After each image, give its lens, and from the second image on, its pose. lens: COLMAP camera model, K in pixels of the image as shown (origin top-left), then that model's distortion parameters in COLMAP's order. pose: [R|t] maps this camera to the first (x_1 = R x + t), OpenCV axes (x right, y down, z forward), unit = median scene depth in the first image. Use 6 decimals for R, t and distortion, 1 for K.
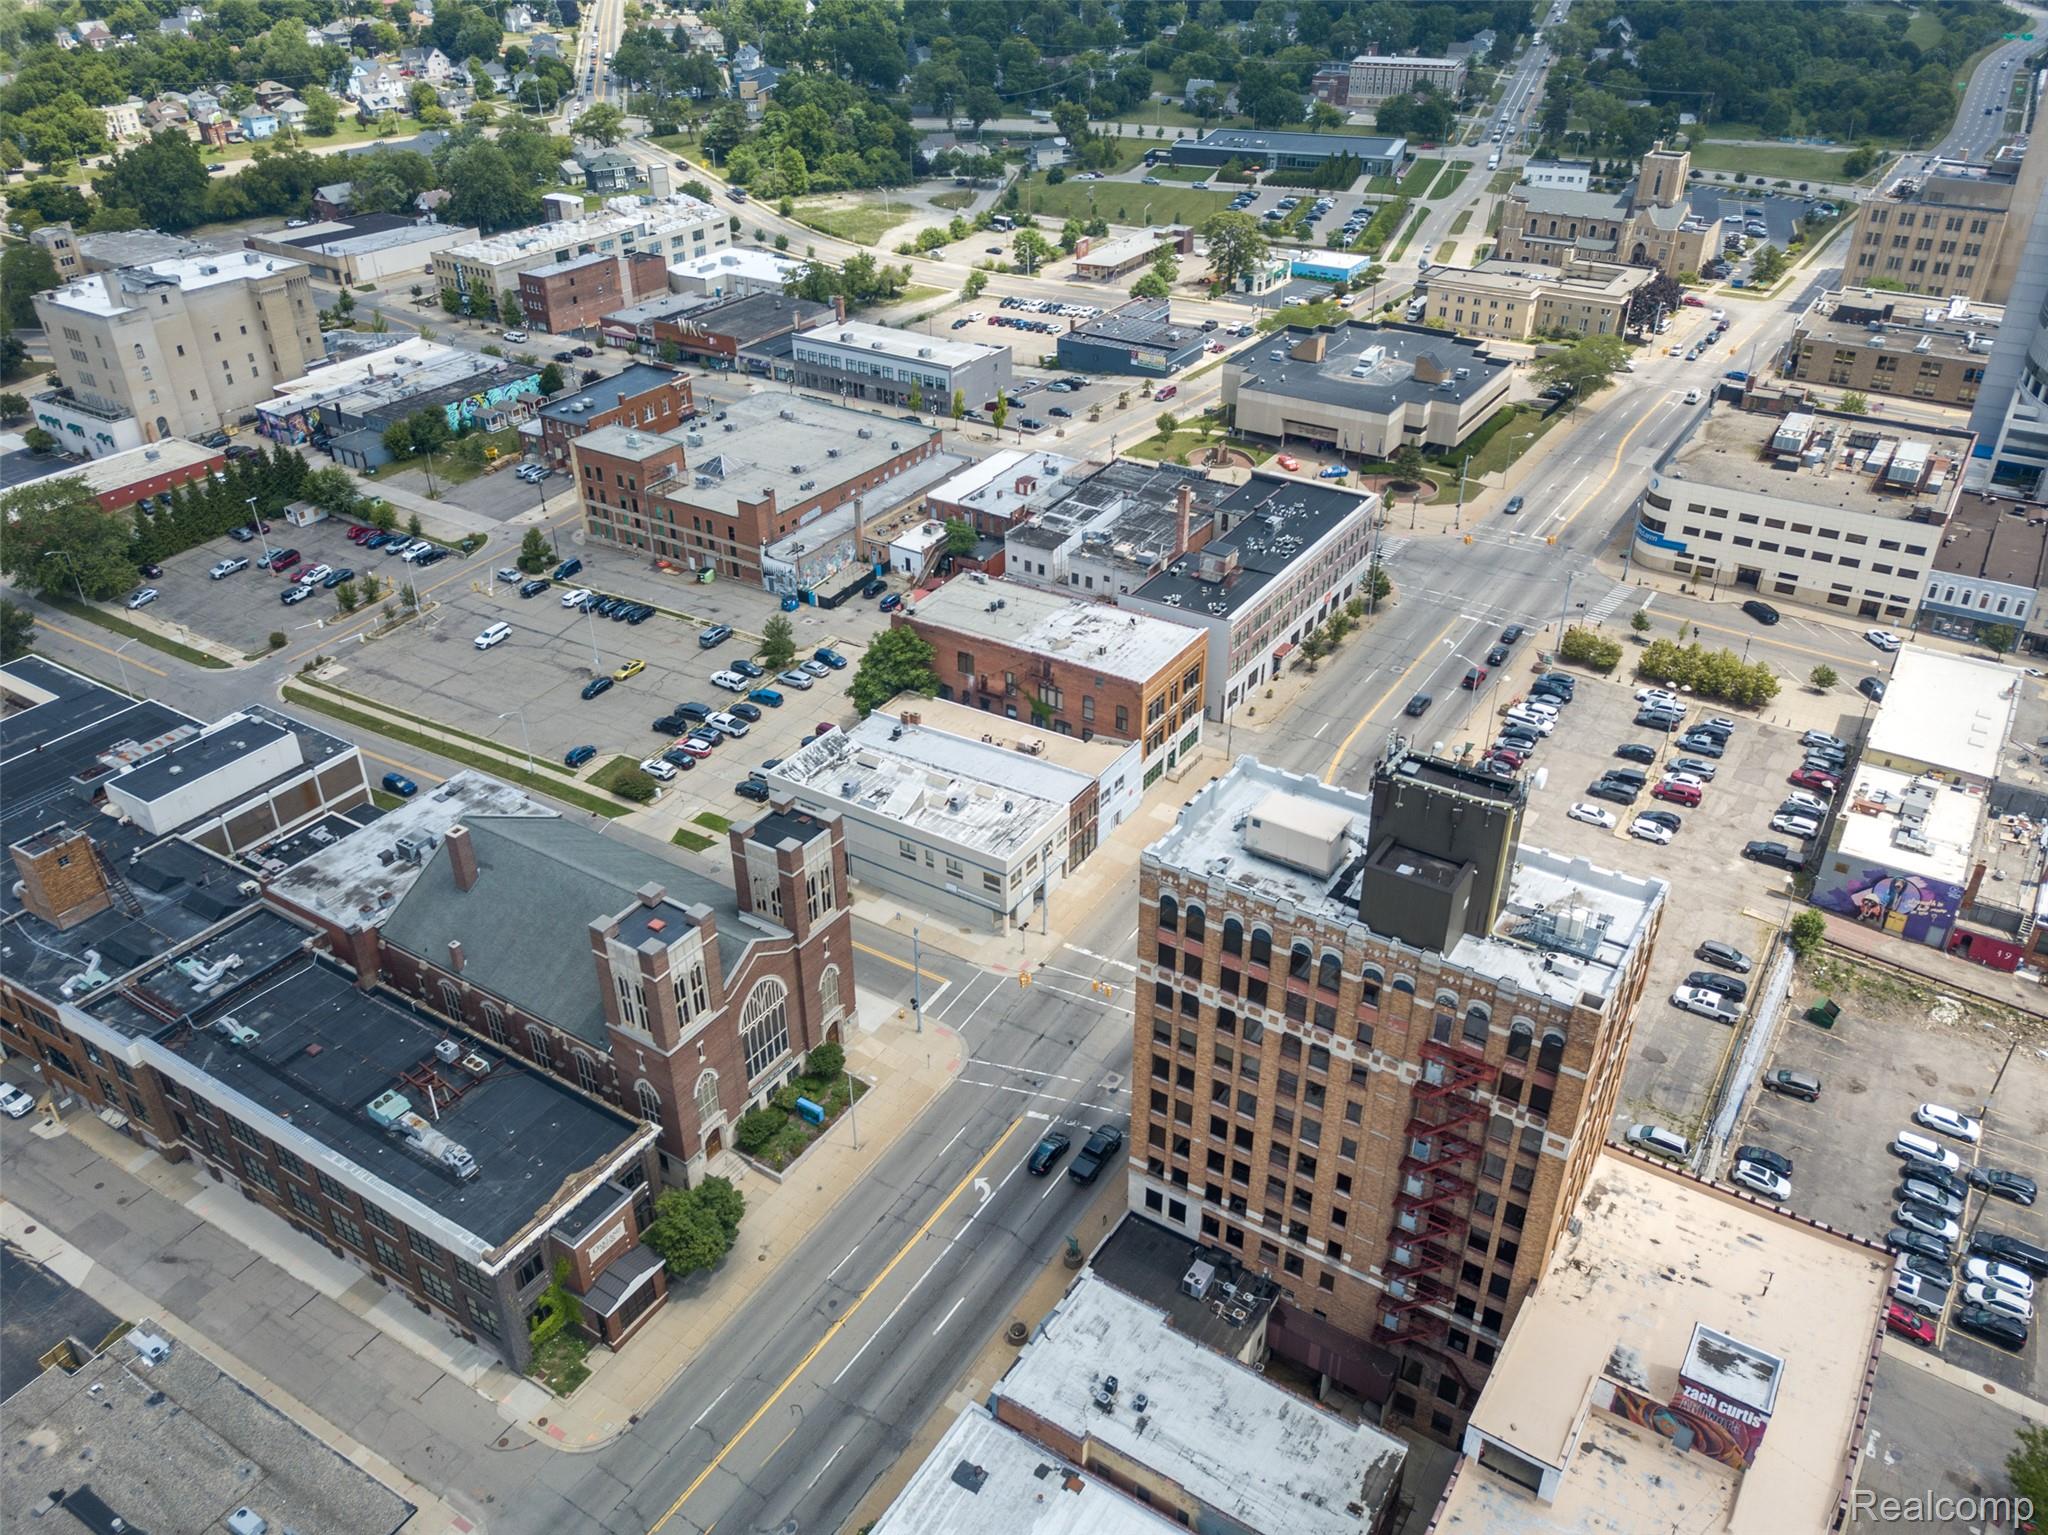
lens RADIAL K [[1570.2, 0, 1030.0], [0, 1570.2, 762.1], [0, 0, 1]] dist [0.007878, 0.028012]
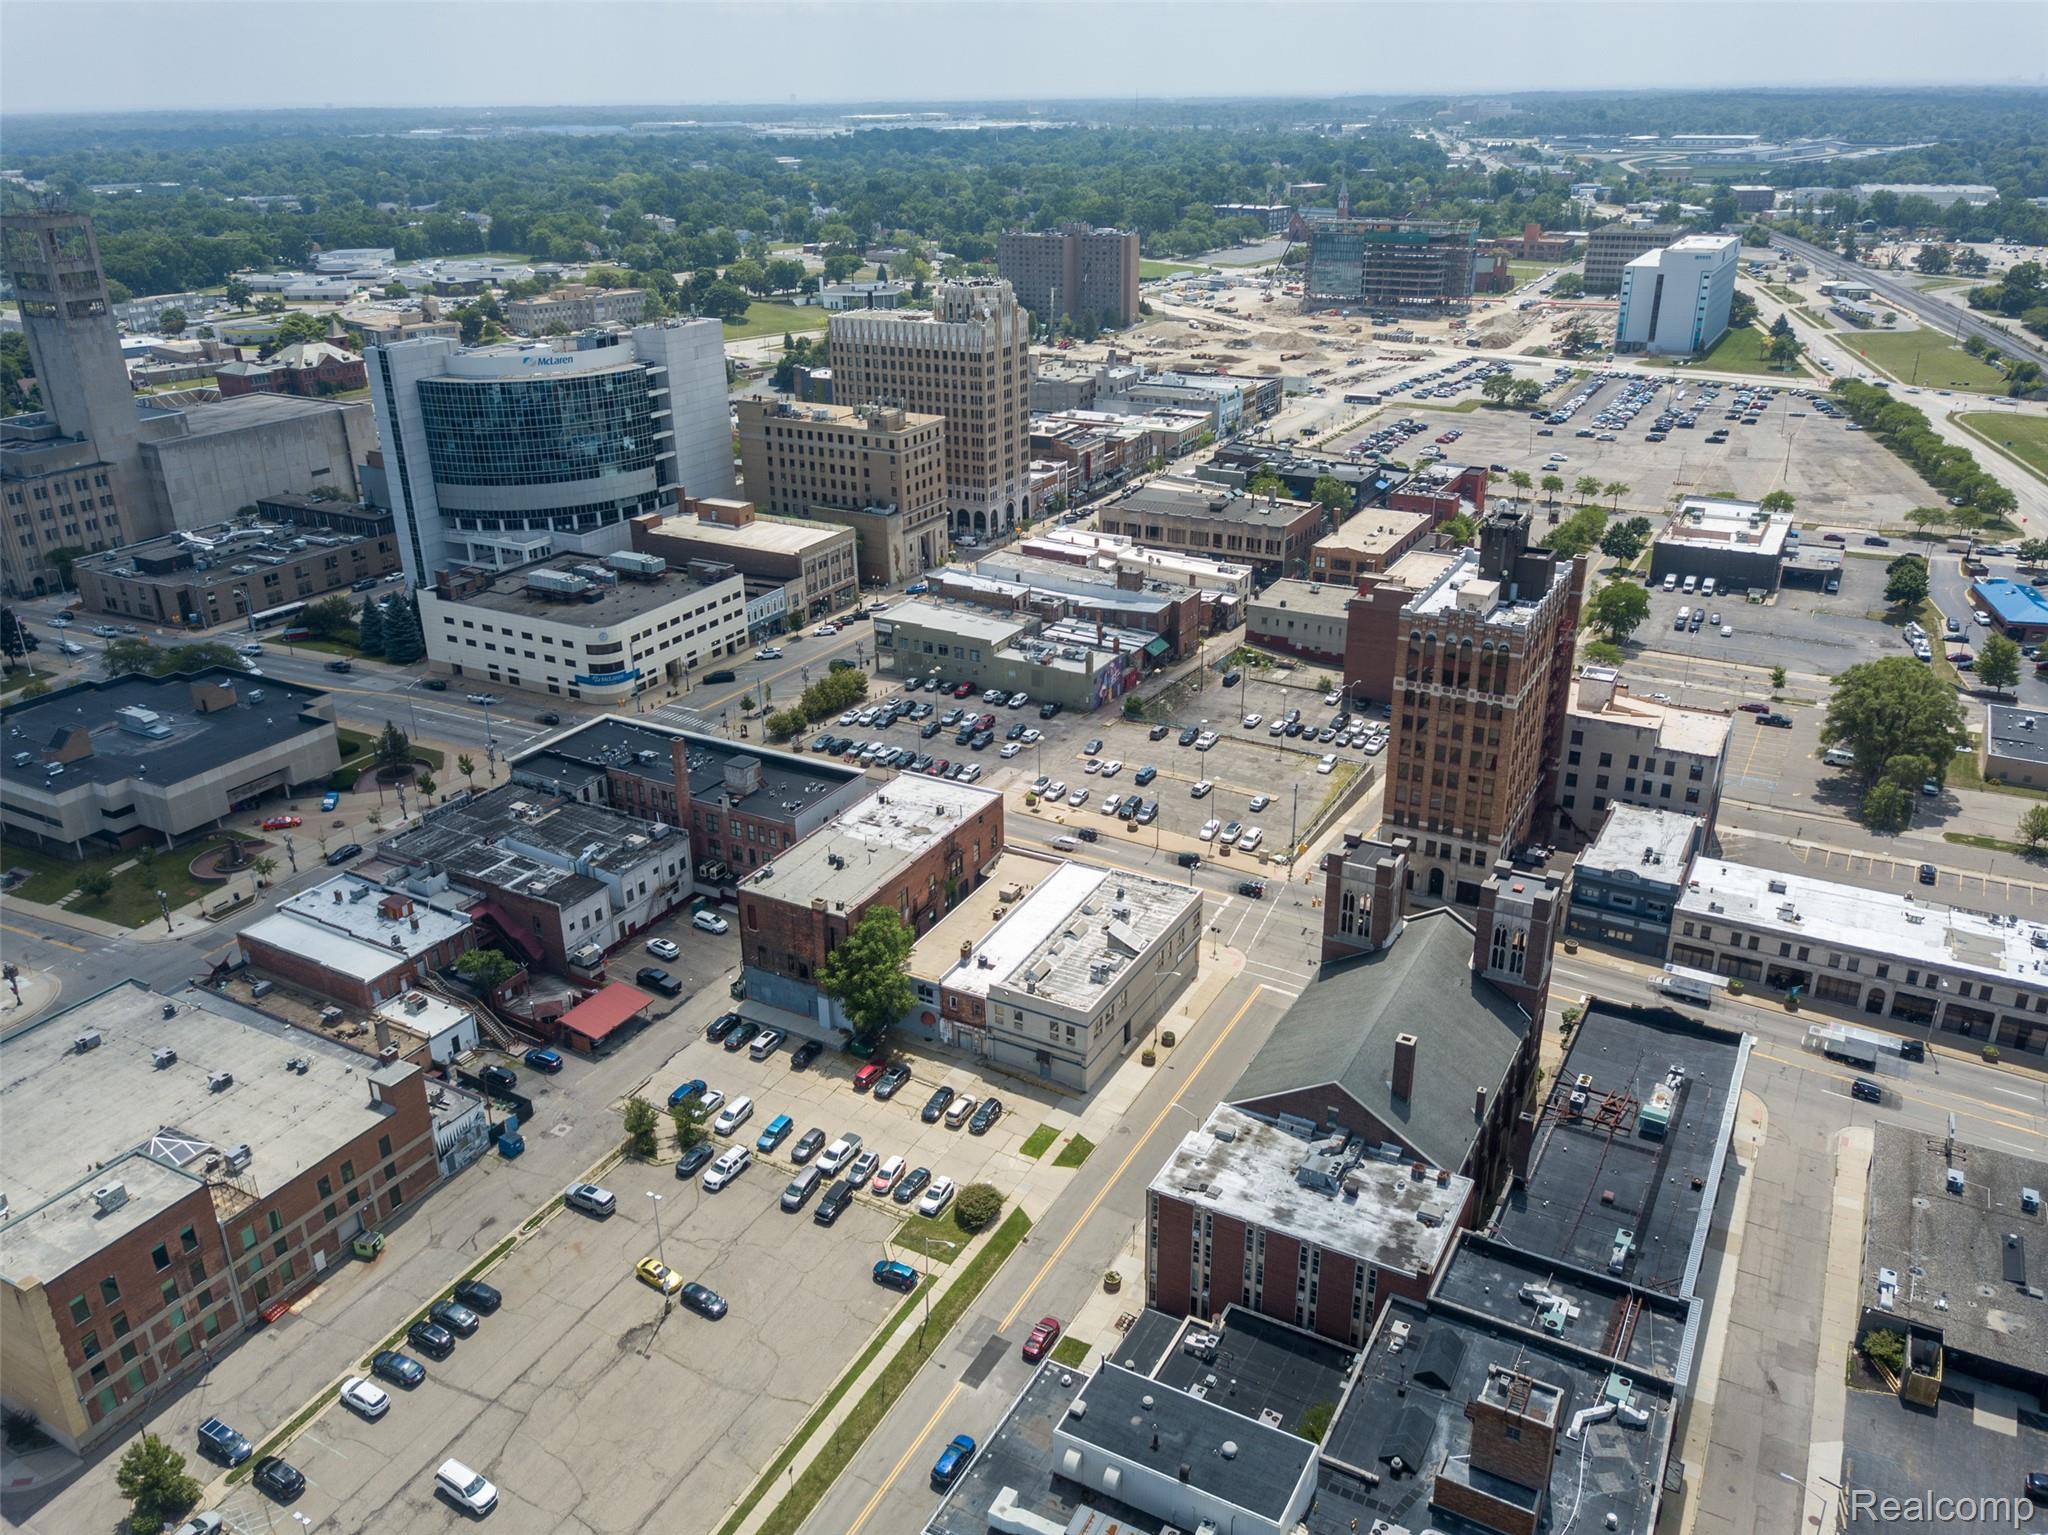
lens RADIAL K [[1570.2, 0, 1030.0], [0, 1570.2, 762.1], [0, 0, 1]] dist [0.007878, 0.028012]
pose [[-0.064522, -0.389026, 0.918965, -0.730608], [0.534926, 0.763918, 0.360948, -0.352781], [-0.842432, 0.514867, 0.158811, 0.580305]]
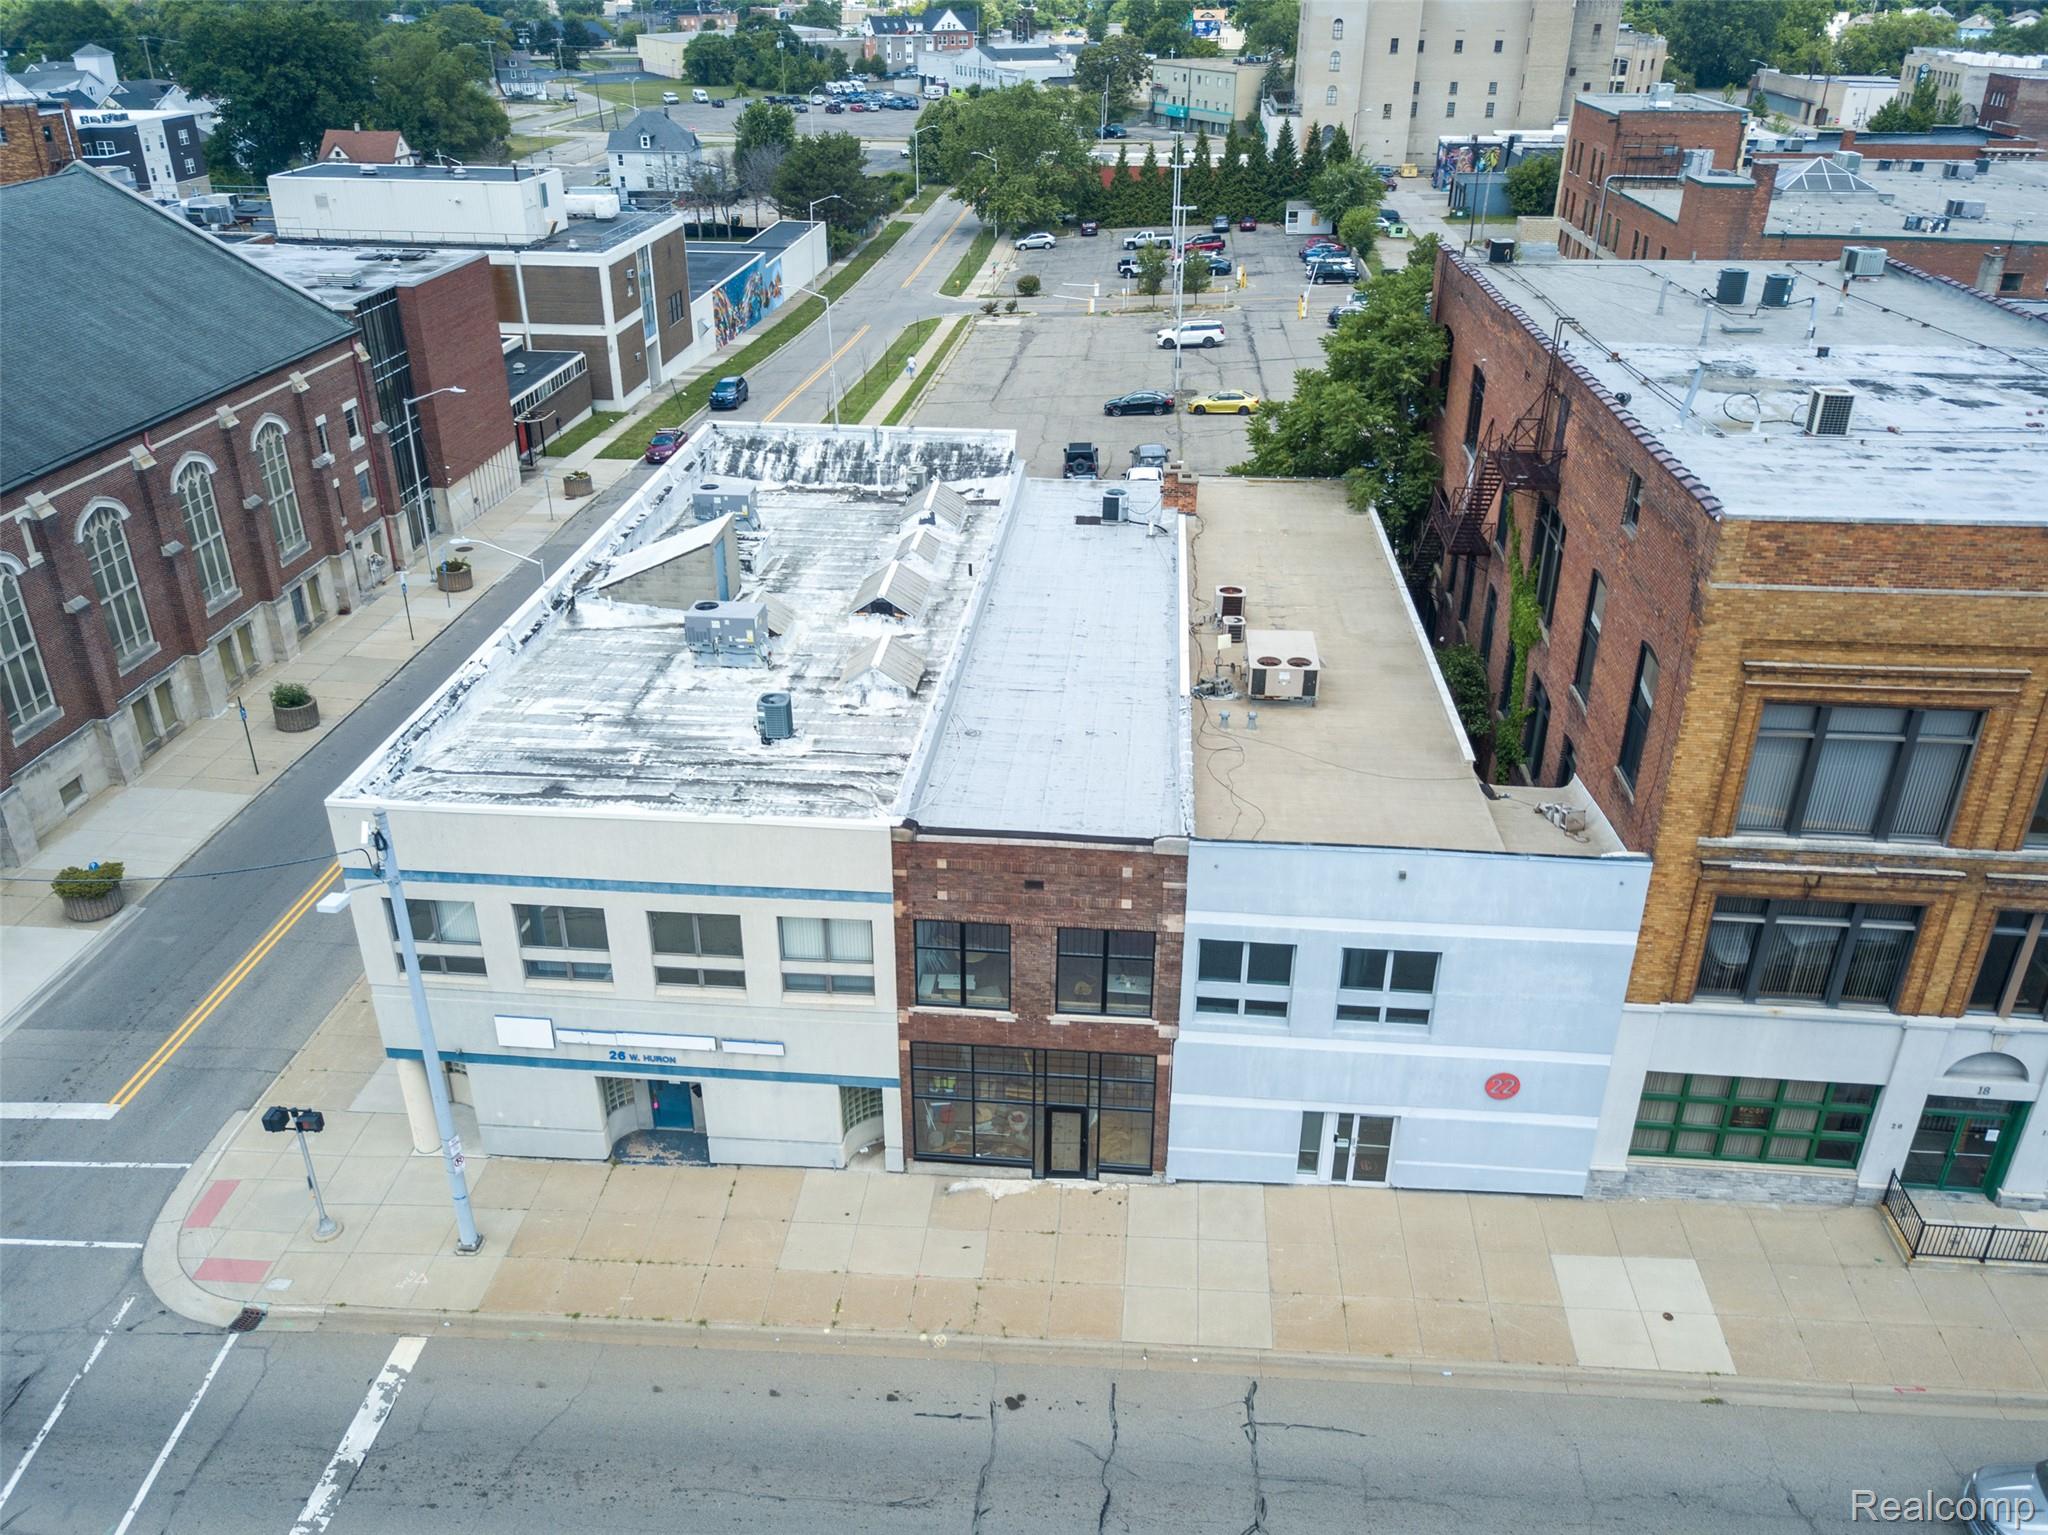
lens RADIAL K [[1570.2, 0, 1030.0], [0, 1570.2, 762.1], [0, 0, 1]] dist [0.007878, 0.028012]
pose [[0.464112, 0.408845, -0.785777, 0.133266], [-0.469735, 0.865694, 0.172983, -0.016530], [0.750966, 0.288823, 0.593828, 0.630654]]
